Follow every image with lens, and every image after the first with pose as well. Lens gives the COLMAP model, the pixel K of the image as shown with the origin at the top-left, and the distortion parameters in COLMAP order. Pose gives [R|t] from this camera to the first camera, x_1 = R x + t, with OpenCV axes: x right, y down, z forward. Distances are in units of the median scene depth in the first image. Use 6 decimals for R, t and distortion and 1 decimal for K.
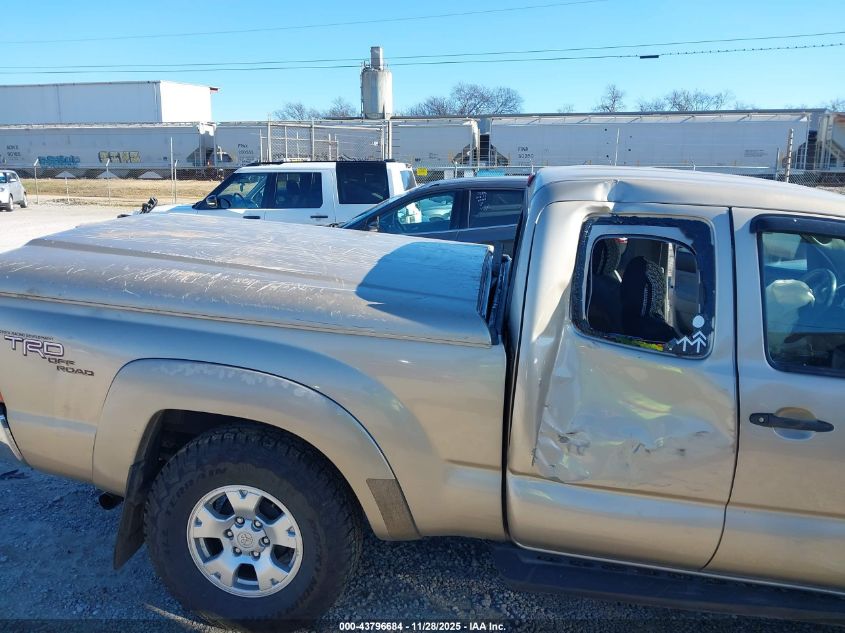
lens RADIAL K [[653.9, 0, 422.5], [0, 653.9, 316.5], [0, 0, 1]] dist [0.010847, -0.013042]
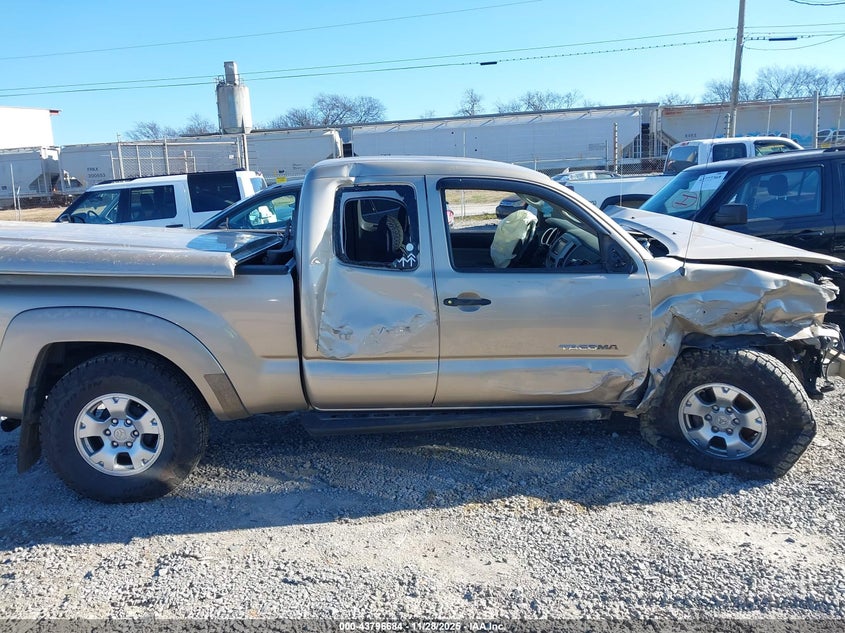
lens RADIAL K [[656.0, 0, 422.4], [0, 656.0, 292.9], [0, 0, 1]] dist [0.007832, 0.013973]
pose [[0.978719, -0.097148, 0.180755, 0.134018], [0.105514, 0.993721, -0.037234, 0.160164], [-0.176002, 0.055514, 0.982823, -0.501766]]
